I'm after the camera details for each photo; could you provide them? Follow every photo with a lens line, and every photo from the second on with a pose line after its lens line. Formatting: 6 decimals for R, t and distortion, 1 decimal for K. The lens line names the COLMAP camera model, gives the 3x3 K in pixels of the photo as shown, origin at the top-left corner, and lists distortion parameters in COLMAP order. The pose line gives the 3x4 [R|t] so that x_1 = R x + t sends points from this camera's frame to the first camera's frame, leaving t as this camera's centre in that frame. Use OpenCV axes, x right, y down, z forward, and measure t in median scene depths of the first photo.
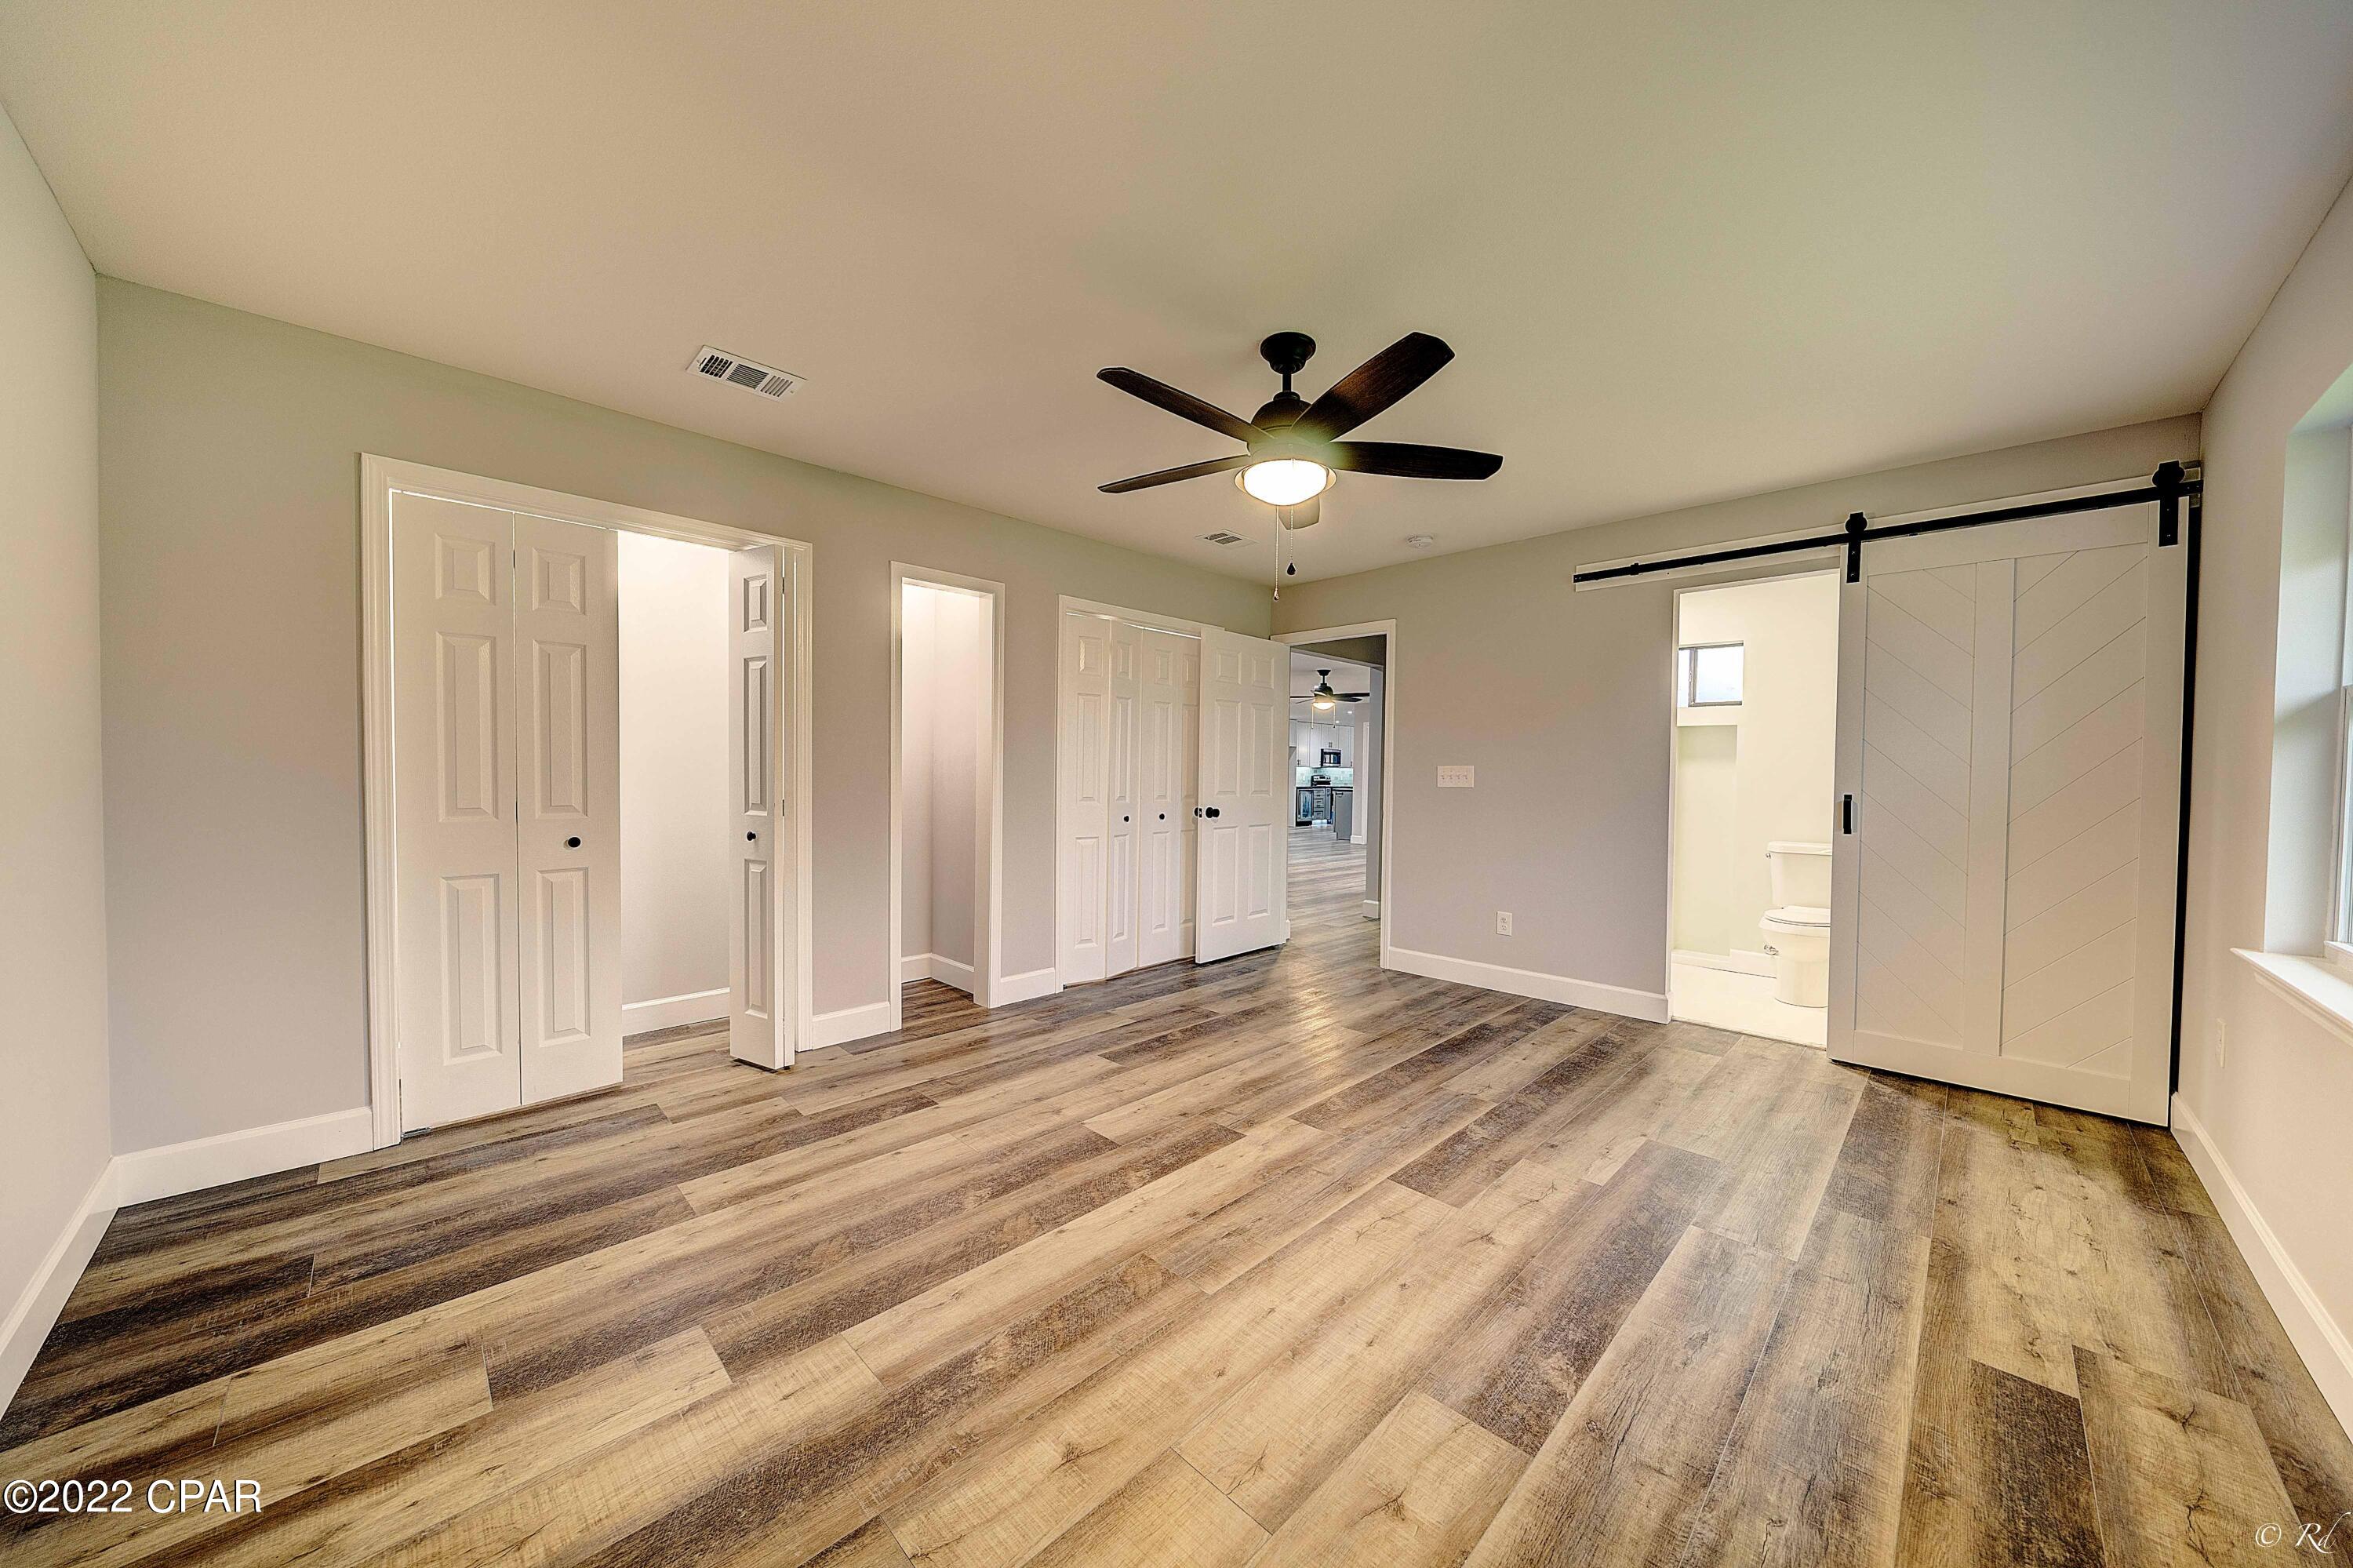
lens RADIAL K [[802.8, 0, 1179.0], [0, 802.8, 789.3], [0, 0, 1]] dist [-0.002259, -0.000098]
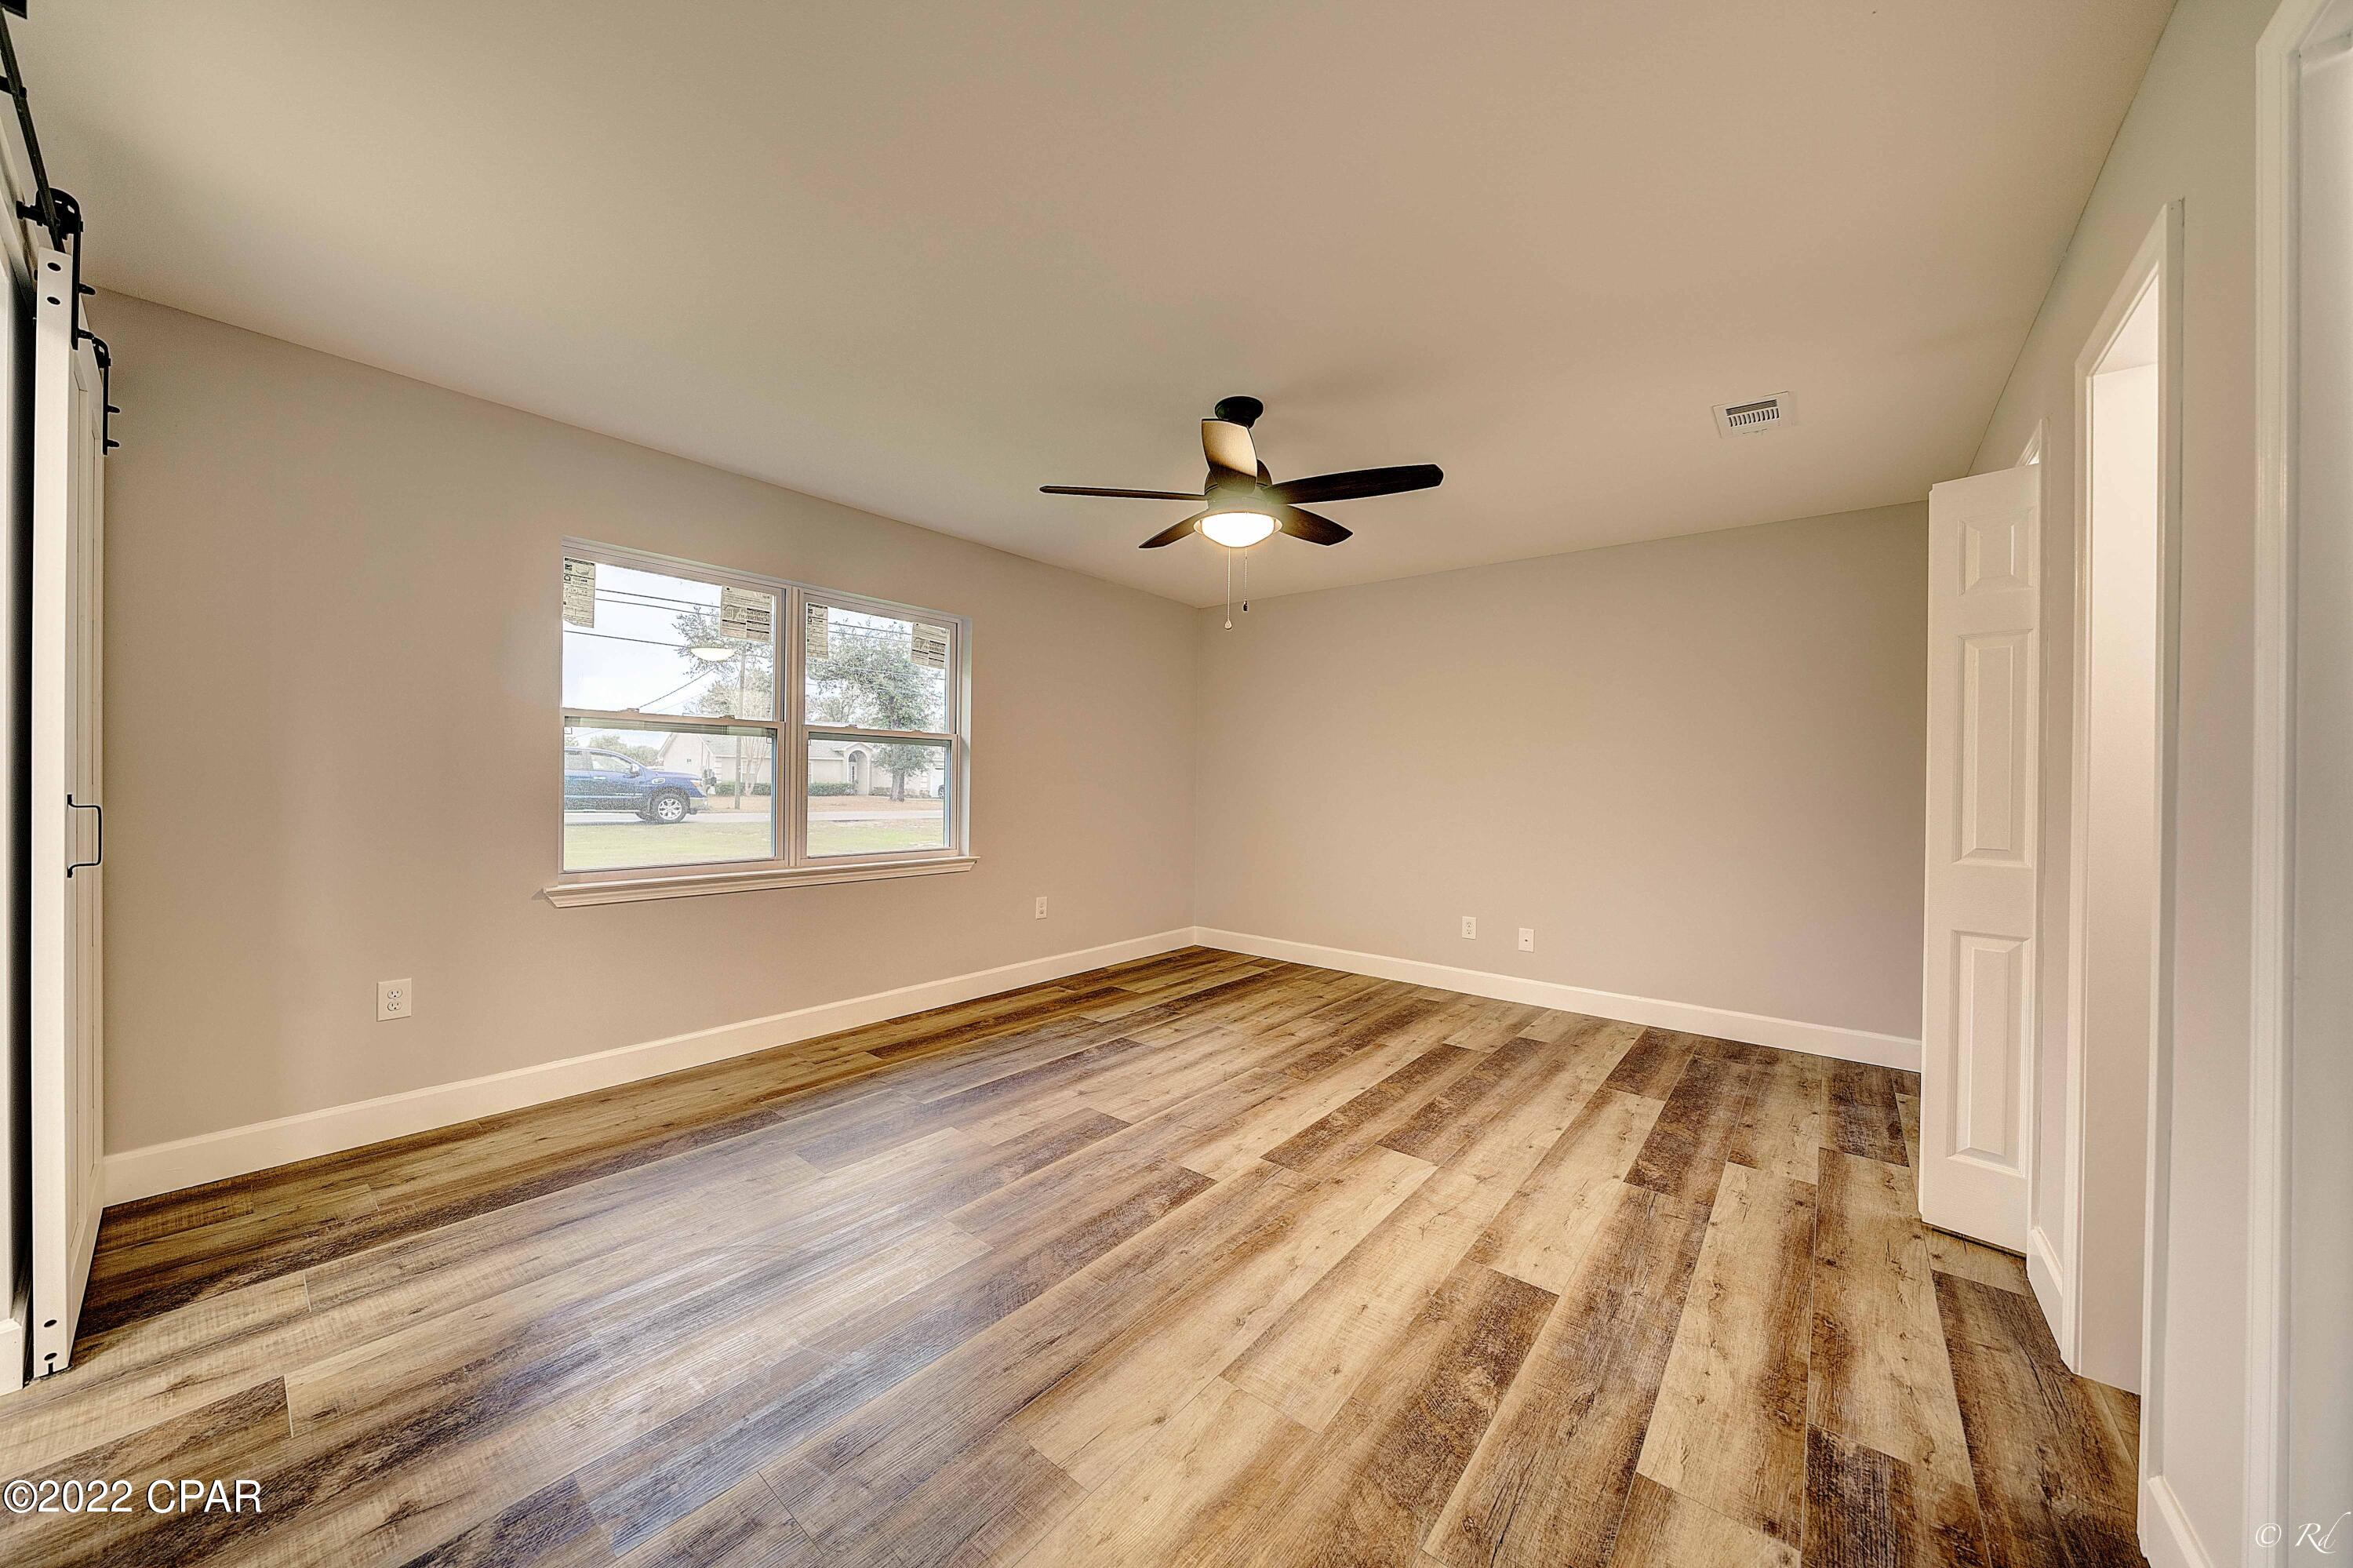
lens RADIAL K [[802.8, 0, 1179.0], [0, 802.8, 789.3], [0, 0, 1]] dist [-0.002259, -0.000098]
pose [[-0.994328, -0.027697, -0.102687, 0.315931], [-0.030699, 0.999143, 0.027763, -0.040337], [0.101830, 0.030758, -0.994326, 2.091420]]
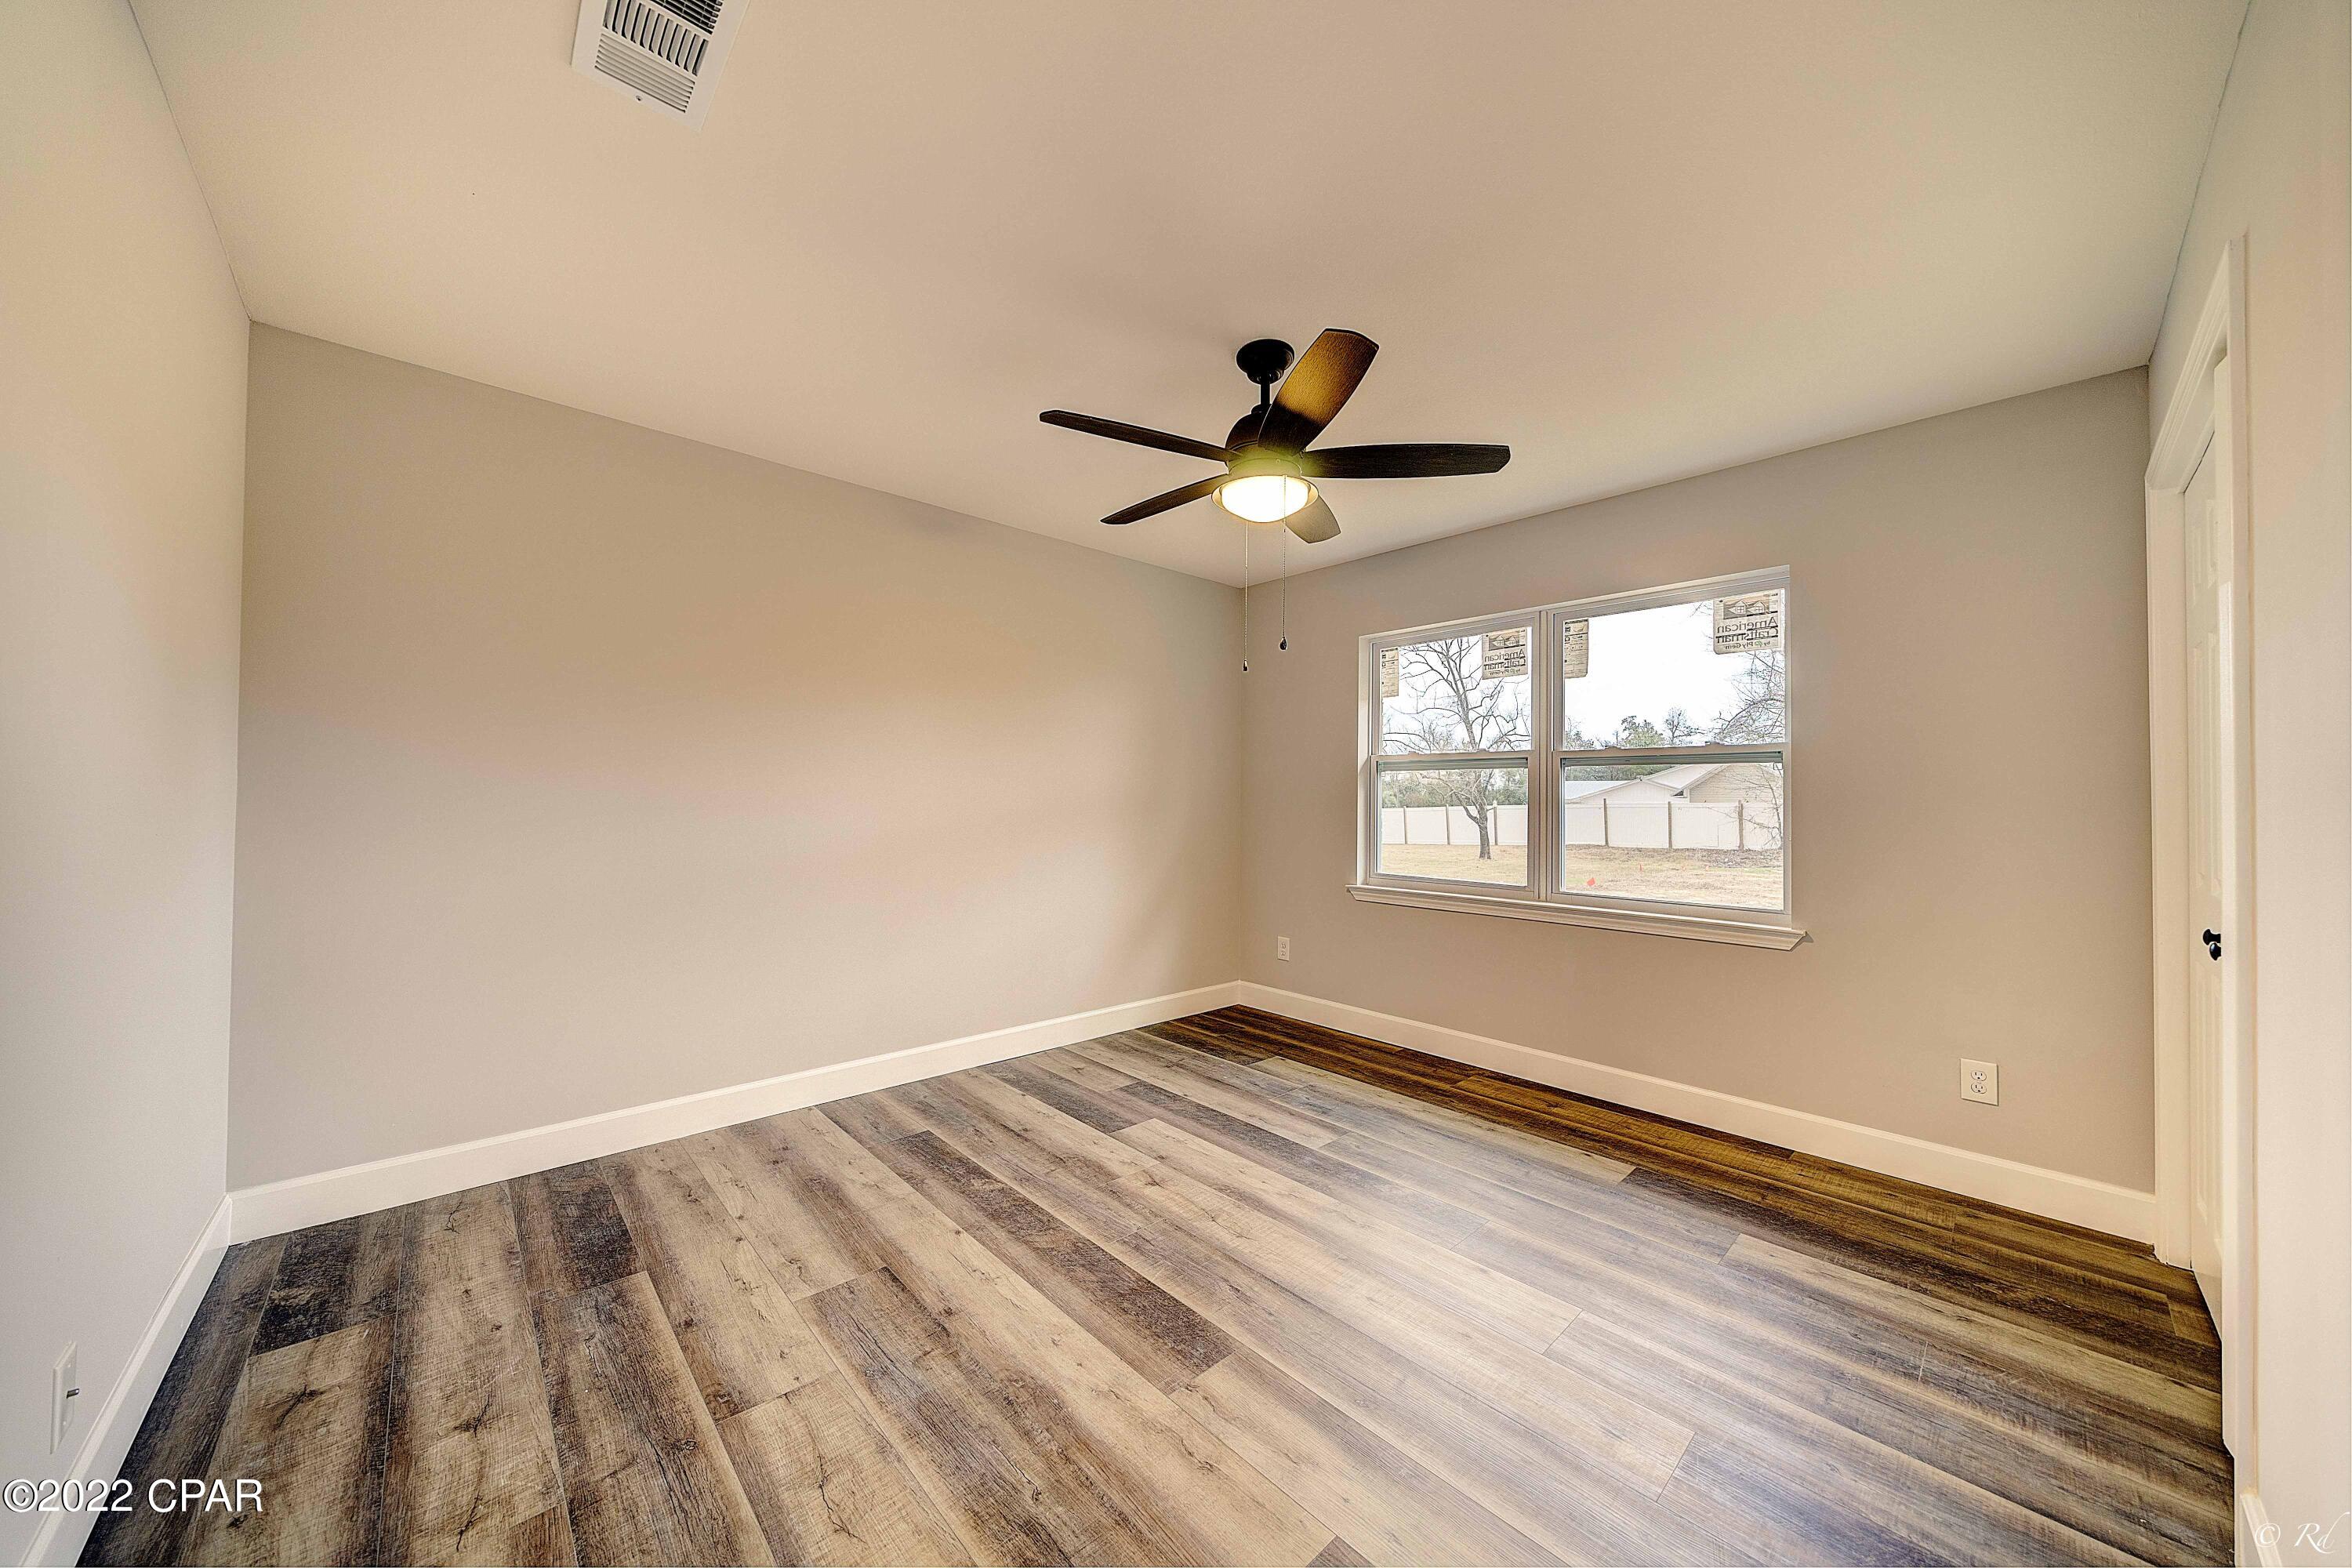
lens RADIAL K [[831.5, 0, 1179.1], [0, 831.5, 790.6], [0, 0, 1]] dist [0.012737, 0.000031]
pose [[0.056447, 0.005205, 0.998392, -1.045832], [0.012375, 0.999906, -0.005912, -0.022636], [-0.998329, 0.012689, 0.056377, 0.700671]]
